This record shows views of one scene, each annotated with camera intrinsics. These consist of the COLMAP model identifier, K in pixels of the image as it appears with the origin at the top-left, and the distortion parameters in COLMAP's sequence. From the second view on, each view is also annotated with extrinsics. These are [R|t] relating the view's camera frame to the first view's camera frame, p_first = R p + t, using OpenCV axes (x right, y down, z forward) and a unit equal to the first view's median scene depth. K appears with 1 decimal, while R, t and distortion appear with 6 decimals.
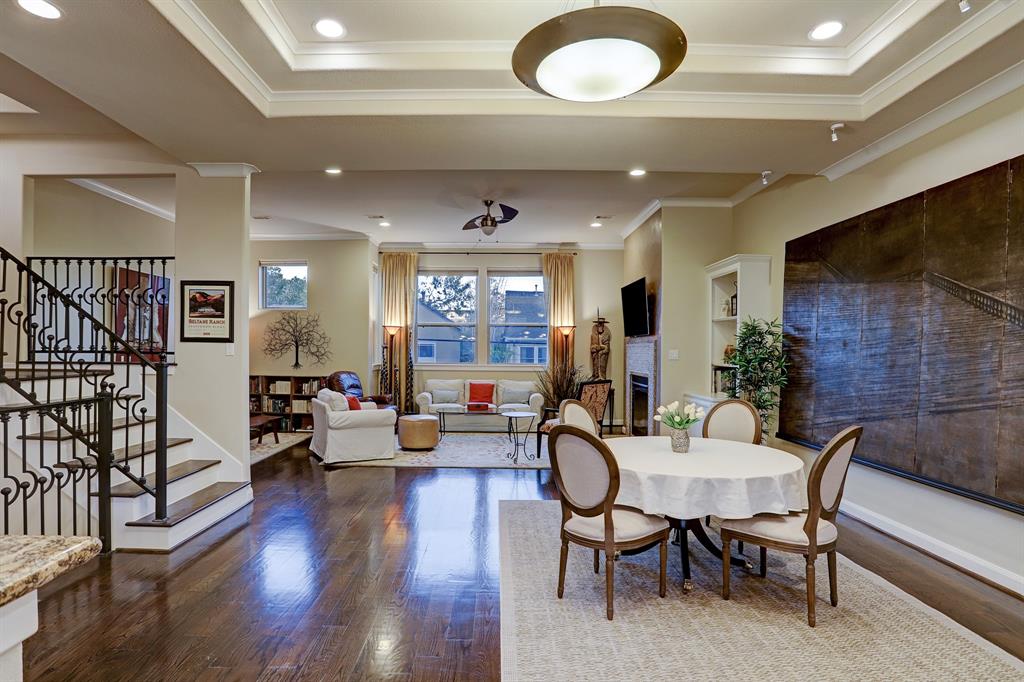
lens RADIAL K [[525.6, 0, 492.2], [0, 525.6, 352.2], [0, 0, 1]] dist [-0.065762, 0.031680]
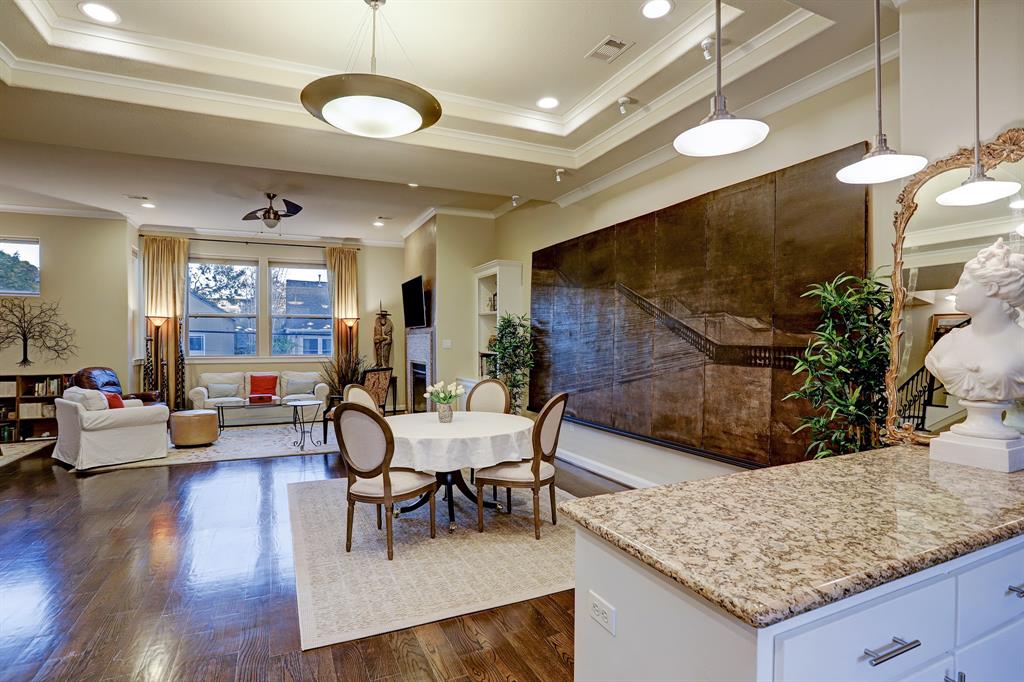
lens RADIAL K [[520.9, 0, 507.2], [0, 520.9, 344.0], [0, 0, 1]] dist [-0.077113, 0.042556]
pose [[0.907960, -0.011585, 0.418896, -0.012363], [0.010704, 0.999933, 0.004453, 0.001202], [-0.418919, 0.000440, 0.908023, -0.111171]]
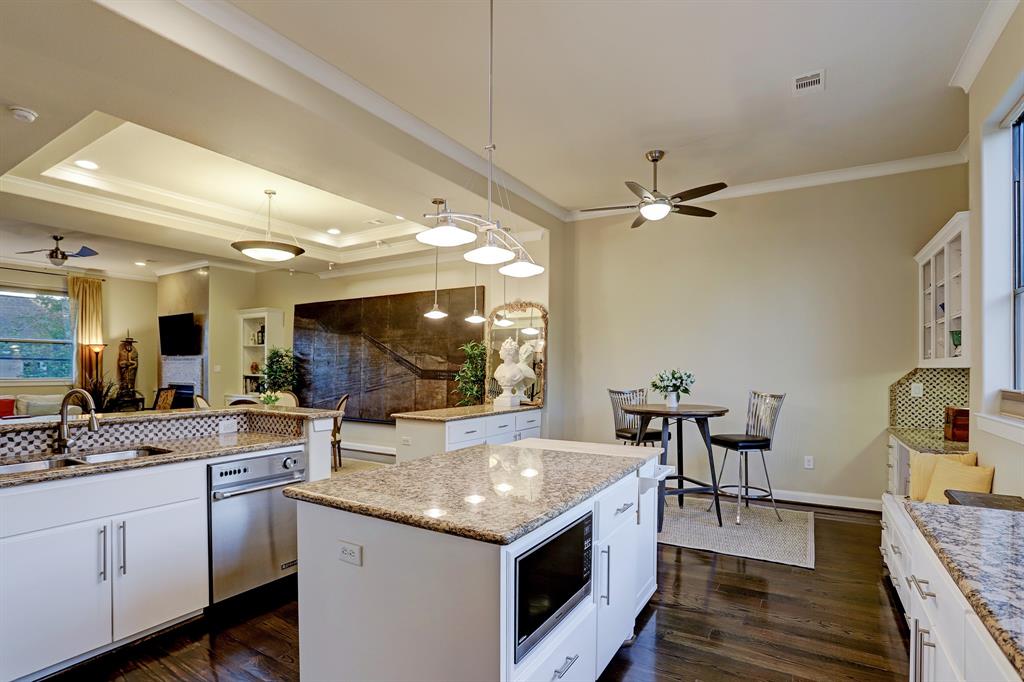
lens RADIAL K [[519.1, 0, 507.4], [0, 519.1, 383.5], [0, 0, 1]] dist [-0.073954, 0.027966]
pose [[0.516538, -0.028007, 0.855806, -0.562413], [0.001226, 0.999488, 0.031970, 0.001803], [-0.856264, -0.015465, 0.516308, -0.534795]]
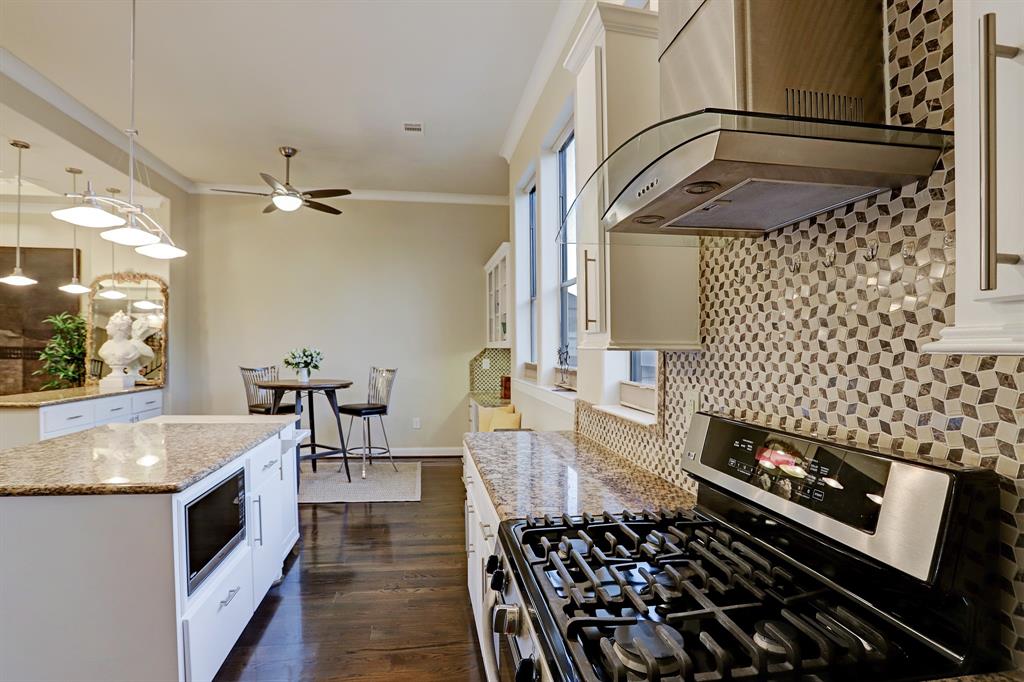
lens RADIAL K [[519.1, 0, 507.4], [0, 519.1, 383.5], [0, 0, 1]] dist [-0.073954, 0.027966]
pose [[-0.154379, -0.070450, 0.985497, -0.686505], [-0.012813, 0.997513, 0.069302, 0.001544], [-0.987929, -0.001928, -0.154898, -0.553051]]
